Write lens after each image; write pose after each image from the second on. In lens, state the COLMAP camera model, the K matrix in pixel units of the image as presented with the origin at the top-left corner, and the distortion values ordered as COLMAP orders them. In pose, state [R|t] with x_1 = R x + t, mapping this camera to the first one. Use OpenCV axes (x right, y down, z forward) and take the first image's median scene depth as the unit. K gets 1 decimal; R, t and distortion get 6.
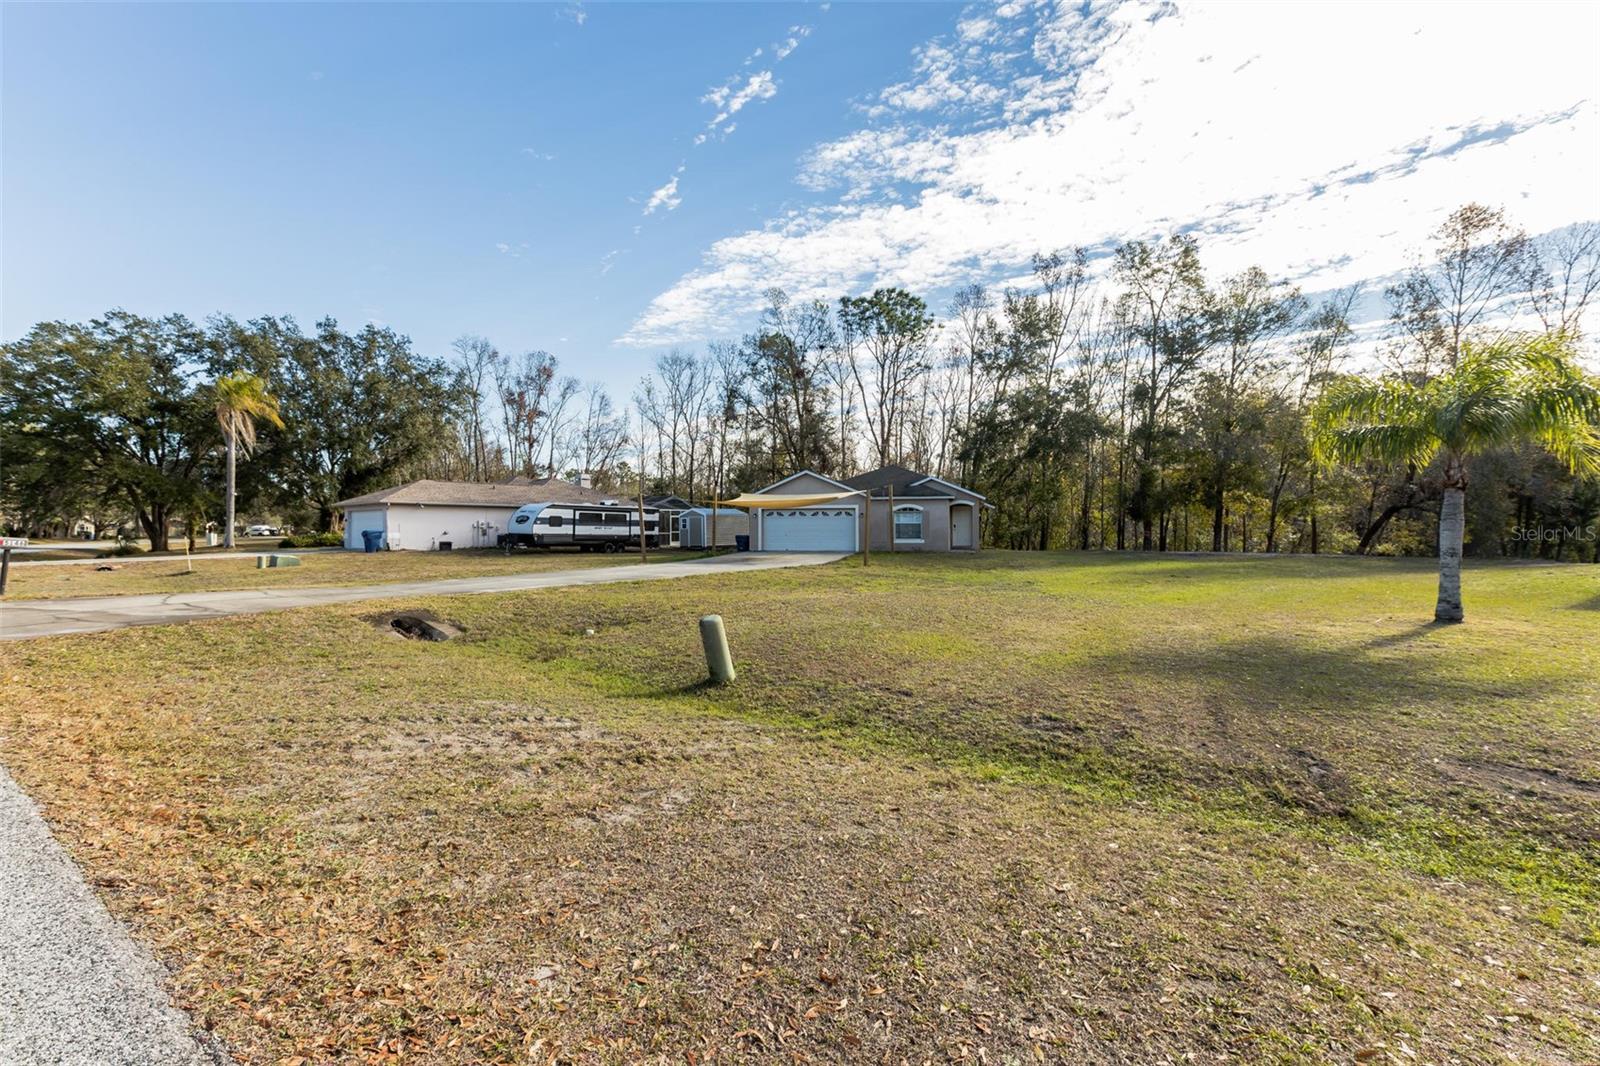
lens RADIAL K [[711.1, 0, 791.6], [0, 711.1, 515.8], [0, 0, 1]] dist [0.004592, -0.002916]
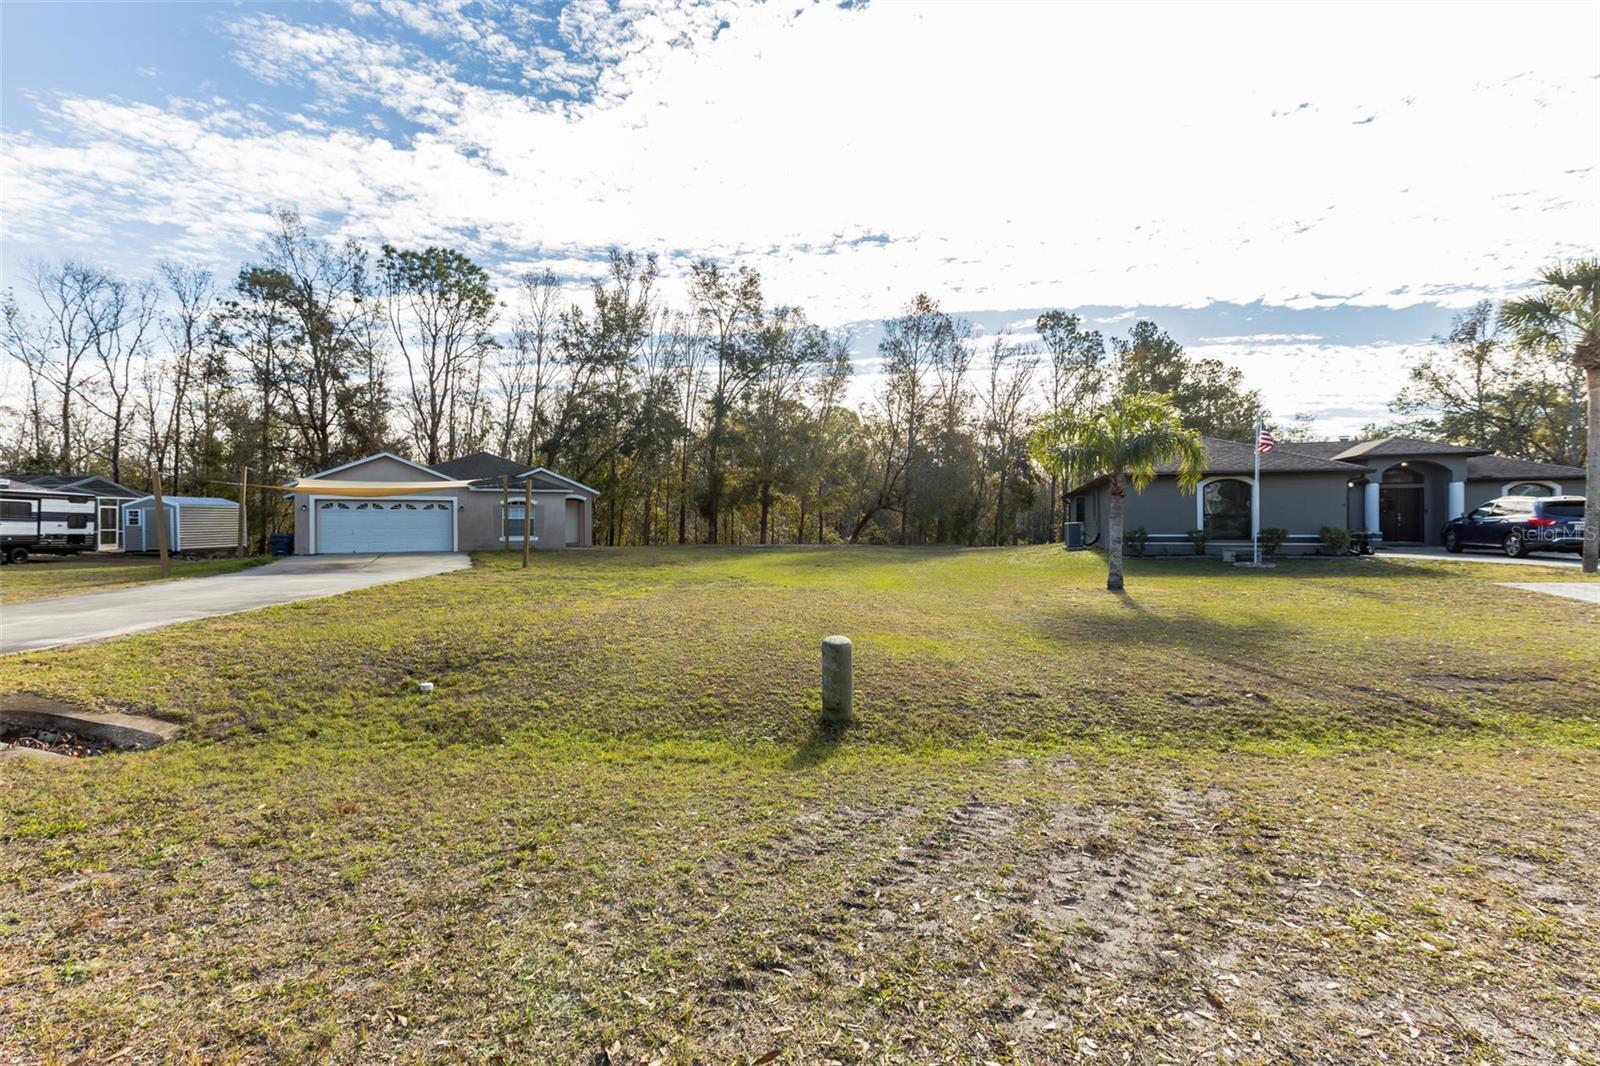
lens RADIAL K [[711.1, 0, 787.0], [0, 711.1, 558.1], [0, 0, 1]] dist [0.004592, -0.002916]
pose [[0.762981, -0.028936, 0.645773, -0.119155], [-0.011426, 0.998238, 0.058230, 0.002521], [-0.646320, -0.051807, 0.761306, 0.079786]]
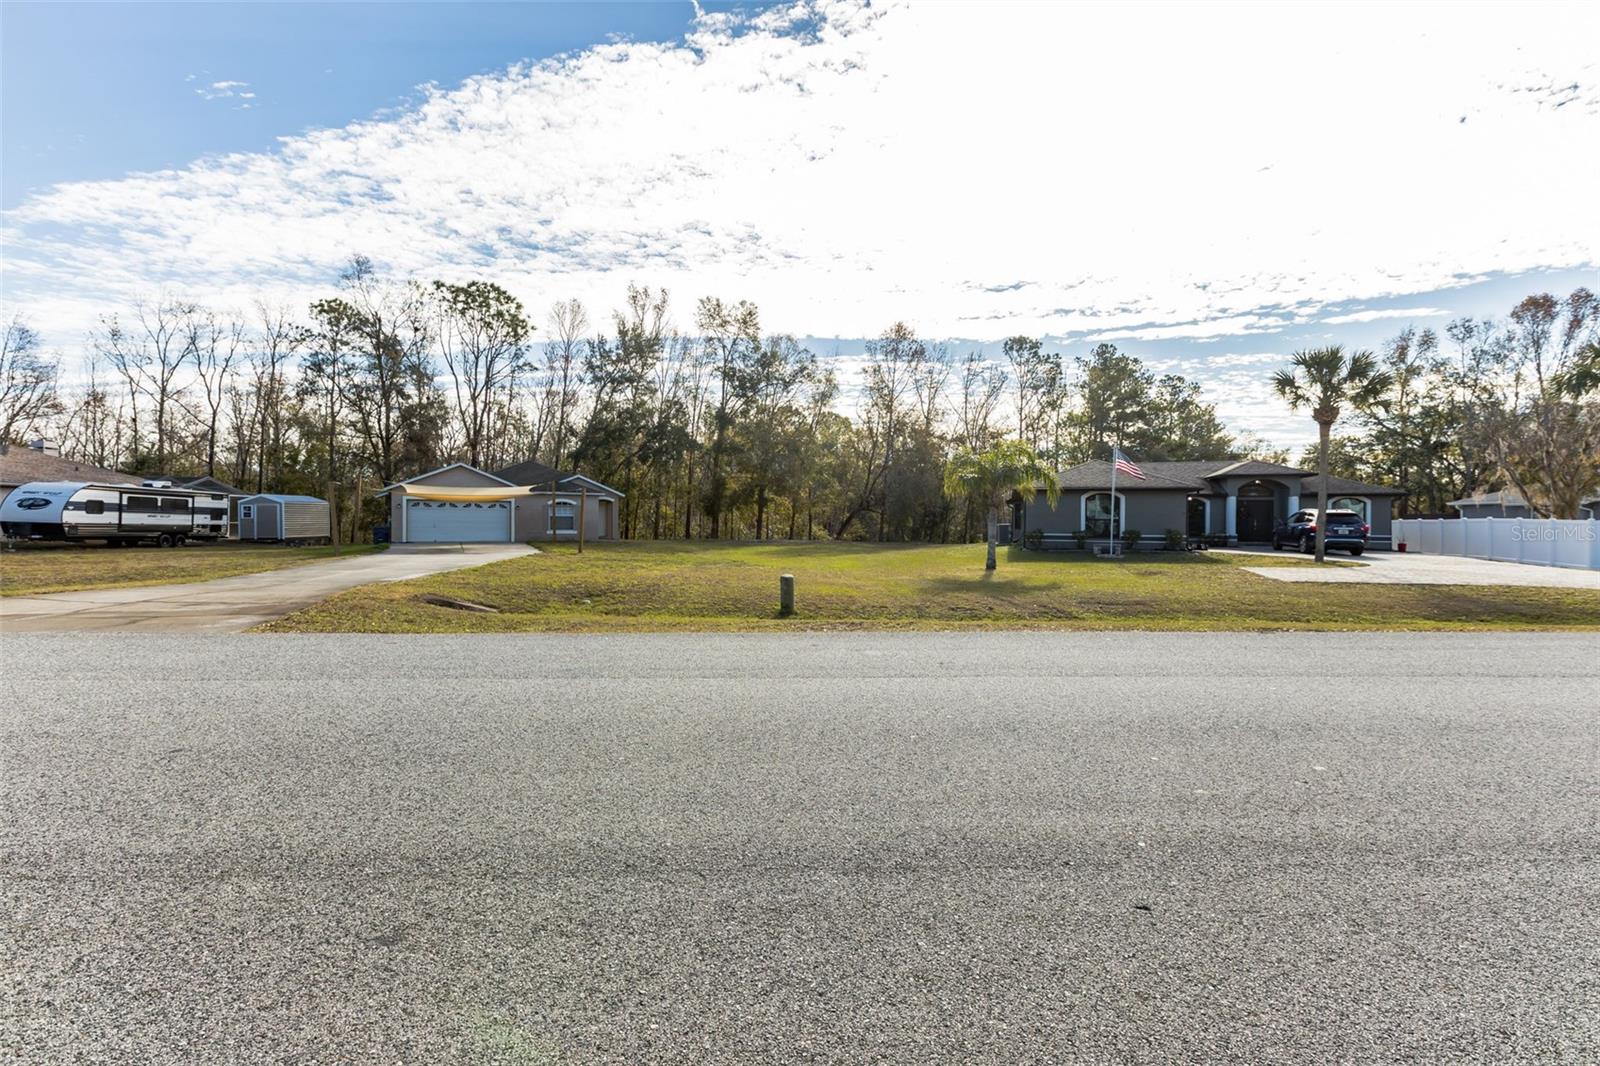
lens RADIAL K [[725.3, 0, 790.1], [0, 725.3, 549.0], [0, 0, 1]] dist [0.001222, -0.001561]
pose [[0.757779, -0.013901, 0.652363, -0.231361], [-0.022402, 0.998629, 0.047301, -0.000373], [-0.652126, -0.050458, 0.756429, -0.066096]]
